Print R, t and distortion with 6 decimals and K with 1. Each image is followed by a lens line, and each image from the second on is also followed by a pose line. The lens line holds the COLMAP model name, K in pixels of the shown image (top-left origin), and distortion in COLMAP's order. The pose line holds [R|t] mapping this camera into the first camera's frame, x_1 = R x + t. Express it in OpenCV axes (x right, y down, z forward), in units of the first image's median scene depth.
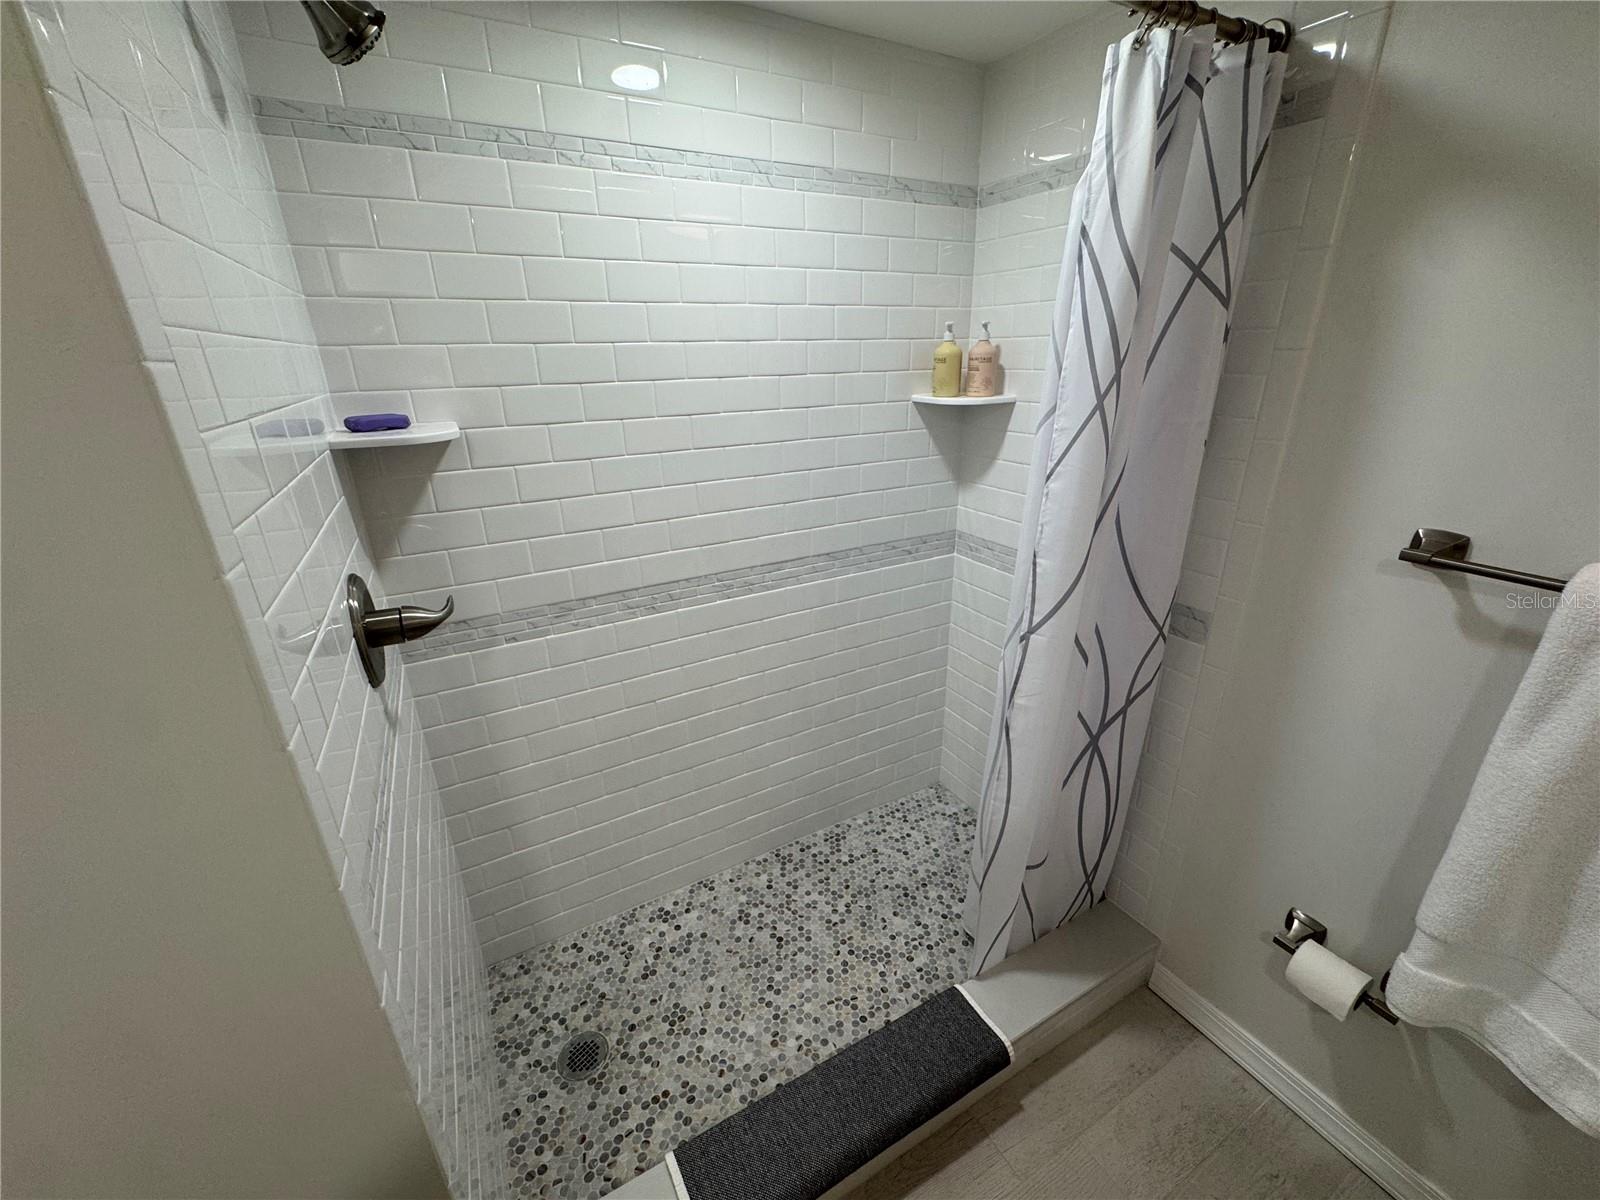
lens RADIAL K [[641.4, 0, 799.5], [0, 641.4, 599.1], [0, 0, 1]] dist [-0.005029, 0.000552]
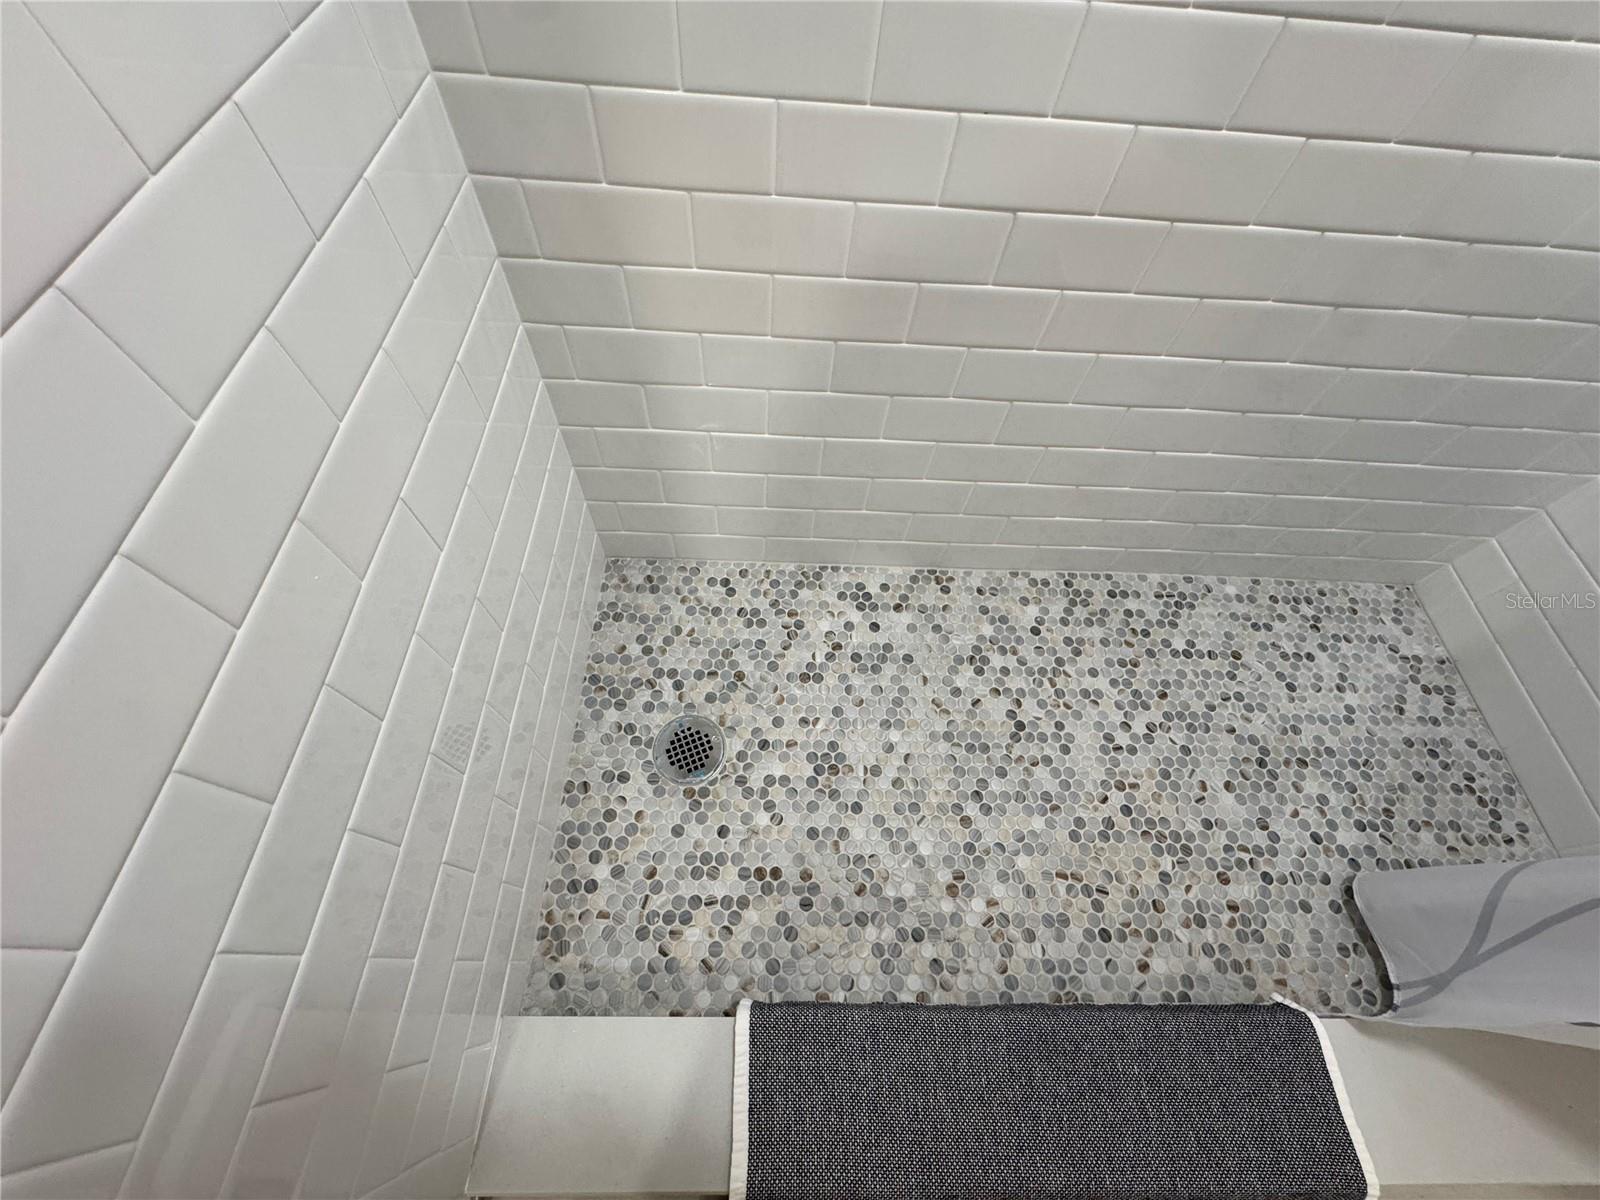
lens RADIAL K [[641.4, 0, 799.5], [0, 641.4, 599.1], [0, 0, 1]] dist [-0.005029, 0.000552]
pose [[0.871016, 0.458183, -0.177202, -0.174424], [-0.246588, 0.719753, 0.648961, 0.116734], [0.424884, -0.521559, 0.739898, 0.581441]]
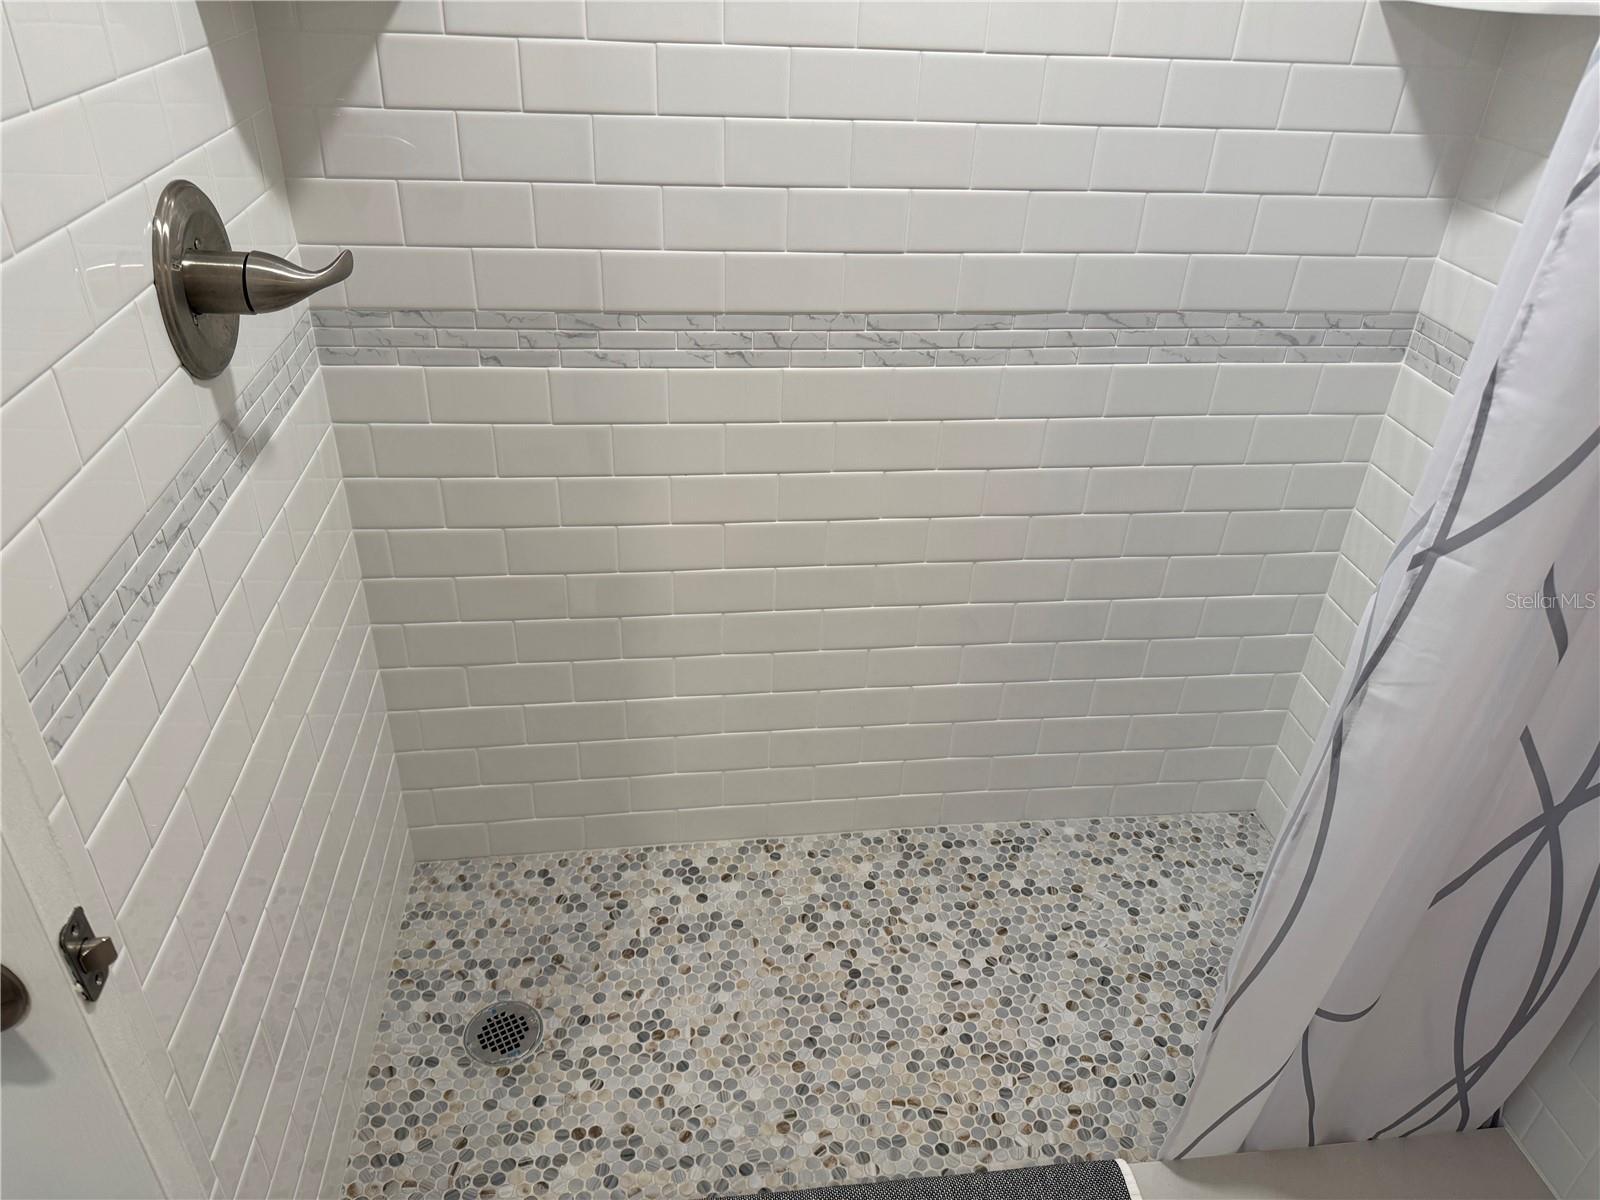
lens RADIAL K [[1130.7, 0, 803.0], [0, 1130.7, 599.5], [0, 0, 1]] dist [0.027300, -0.045800]
pose [[0.928013, 0.243994, -0.281529, 0.143246], [-0.188115, 0.959170, 0.211199, 0.001580], [0.321565, -0.143036, 0.936022, 0.087144]]
